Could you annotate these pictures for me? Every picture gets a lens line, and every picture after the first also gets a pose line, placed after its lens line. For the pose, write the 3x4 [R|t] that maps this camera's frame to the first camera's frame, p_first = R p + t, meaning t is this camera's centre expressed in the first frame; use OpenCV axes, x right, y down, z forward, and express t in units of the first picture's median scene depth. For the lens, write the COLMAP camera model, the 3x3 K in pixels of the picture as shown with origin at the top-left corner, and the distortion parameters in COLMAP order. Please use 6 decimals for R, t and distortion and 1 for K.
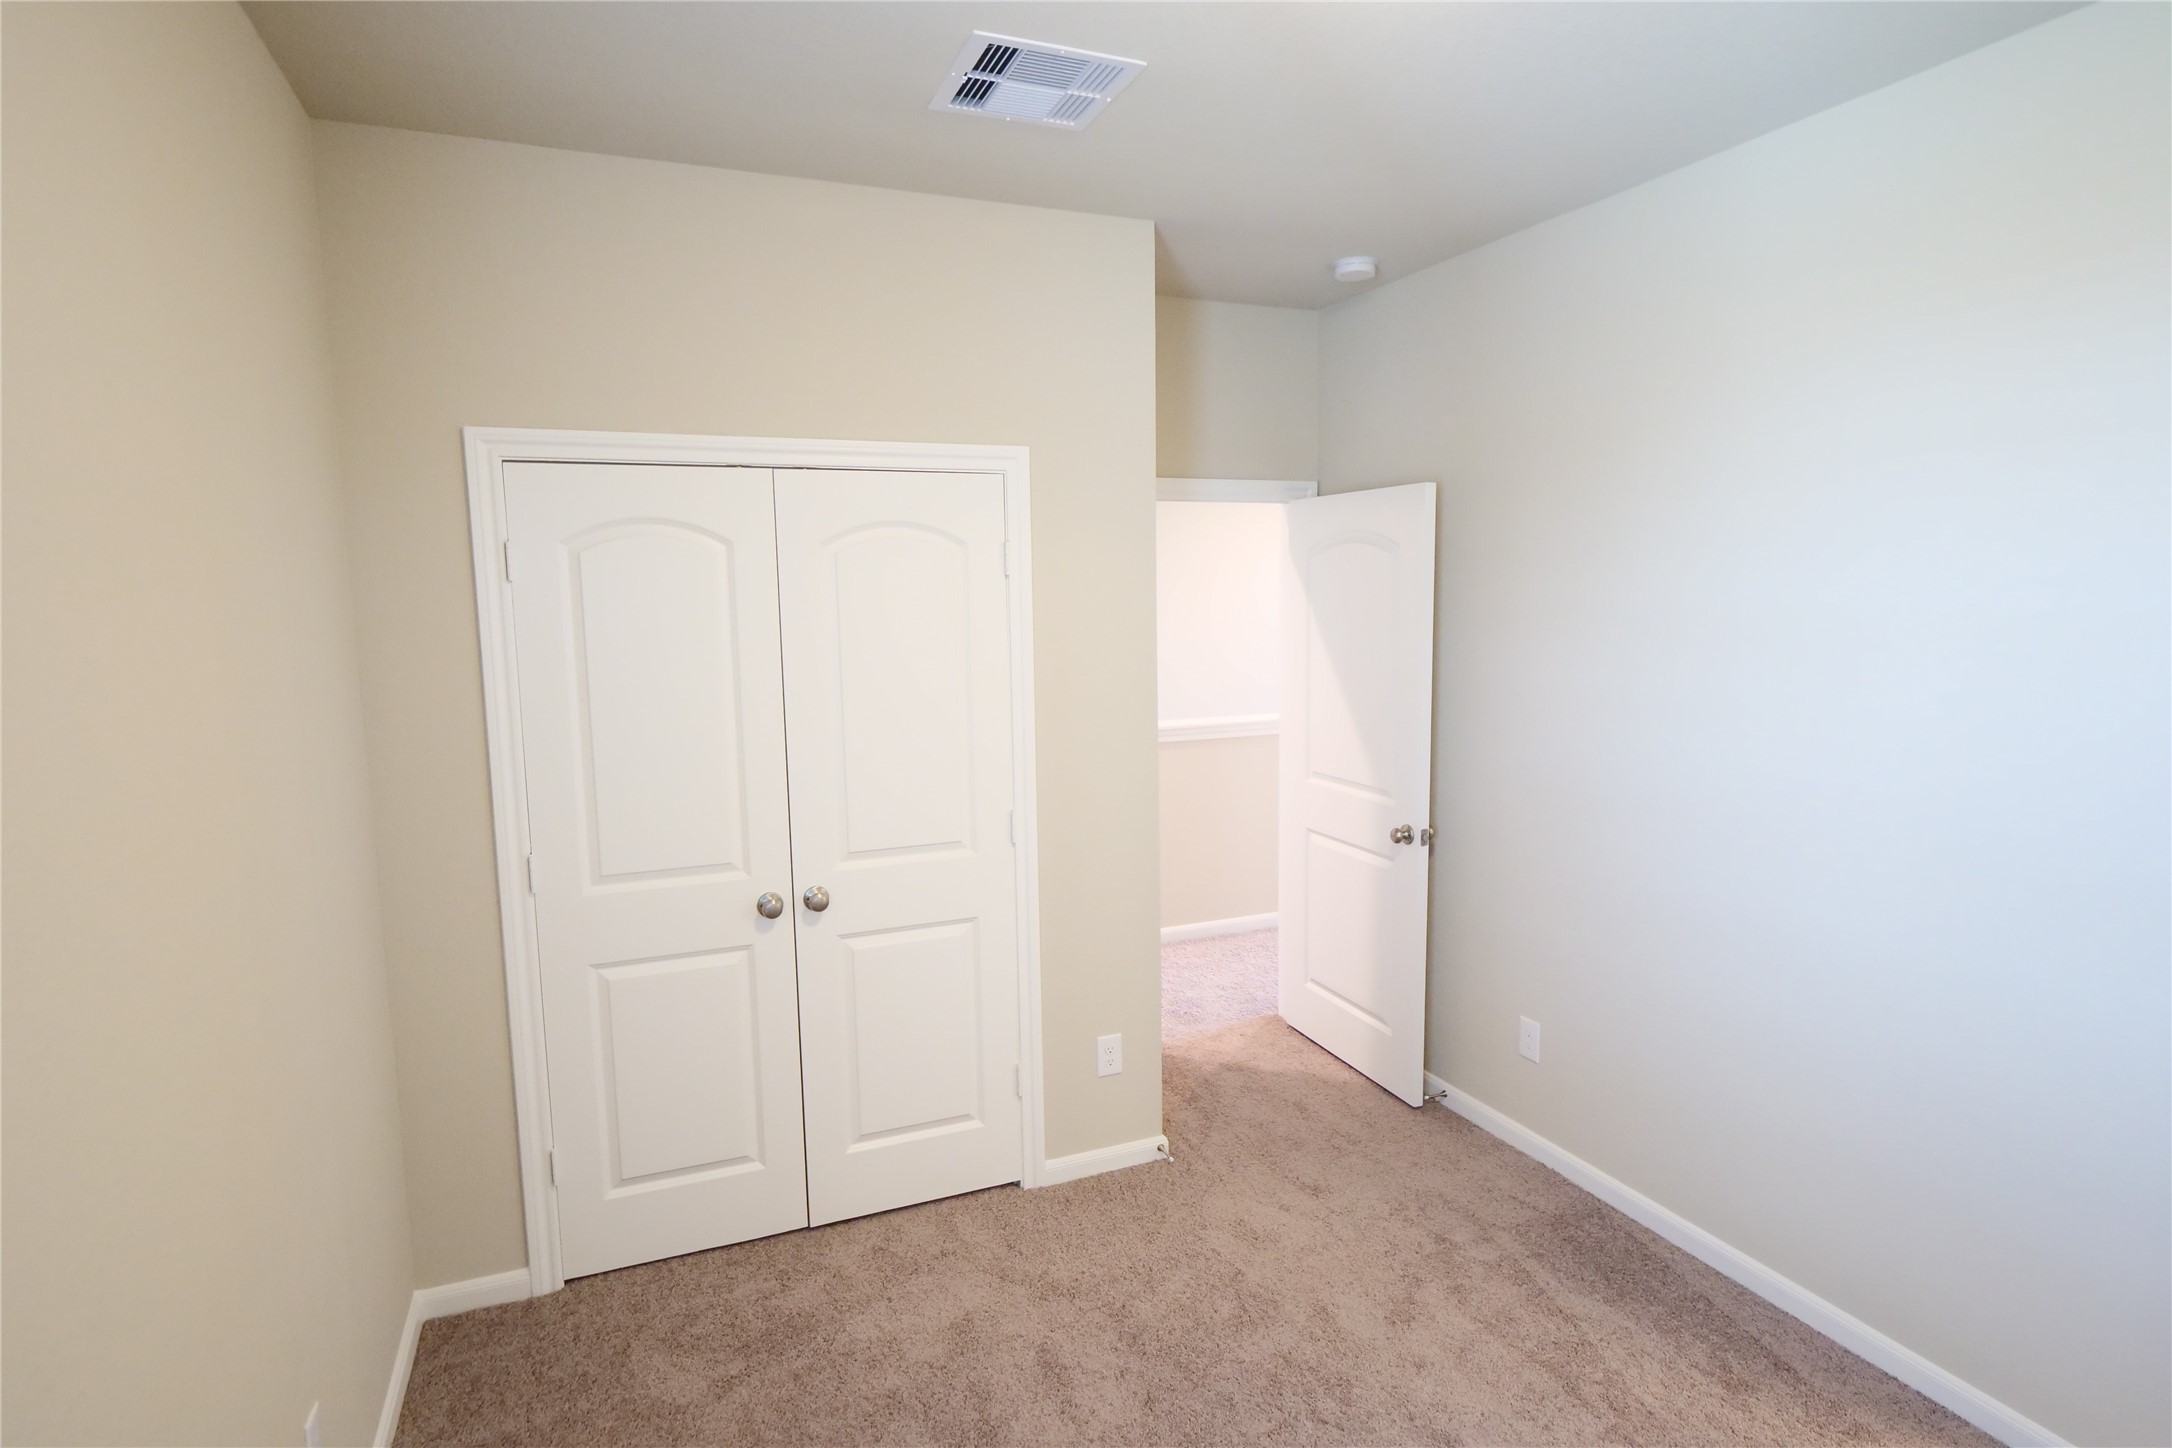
lens RADIAL K [[1159.8, 0, 1086.0], [0, 1159.8, 724.0], [0, 0, 1]] dist [-0.001003, -0.000848]
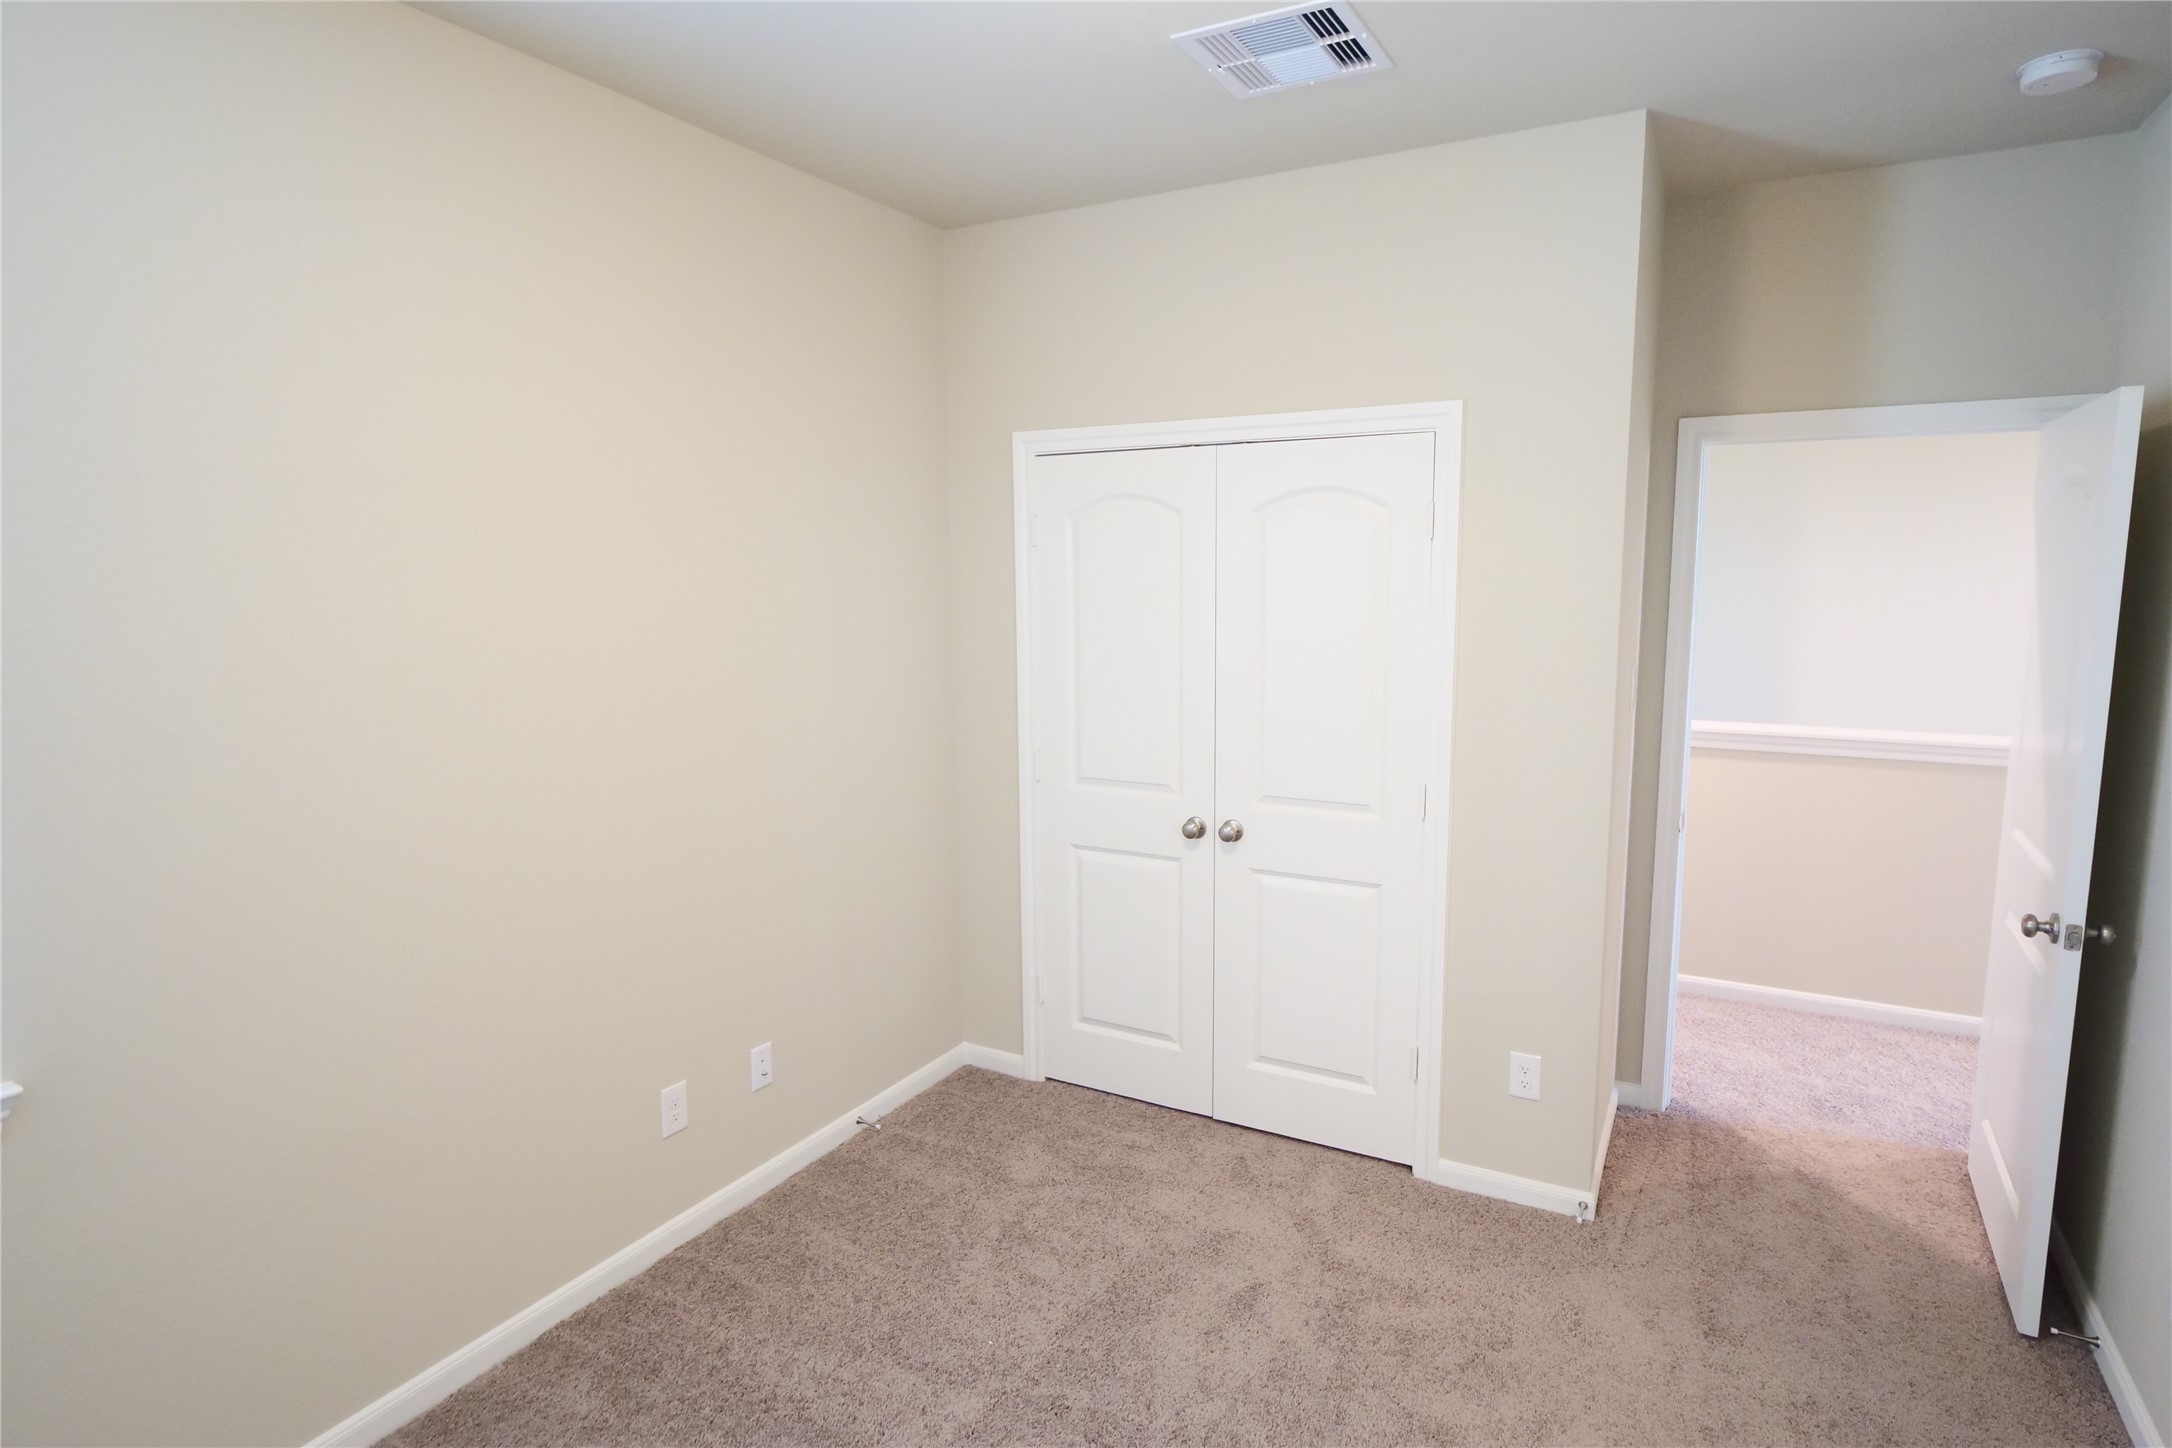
lens RADIAL K [[1159.8, 0, 1086.0], [0, 1159.8, 724.0], [0, 0, 1]] dist [-0.001003, -0.000848]
pose [[0.618326, 0.117688, -0.777060, 0.524050], [-0.094132, 0.992697, 0.075444, -0.022035], [0.780264, 0.026497, 0.624889, 0.186632]]
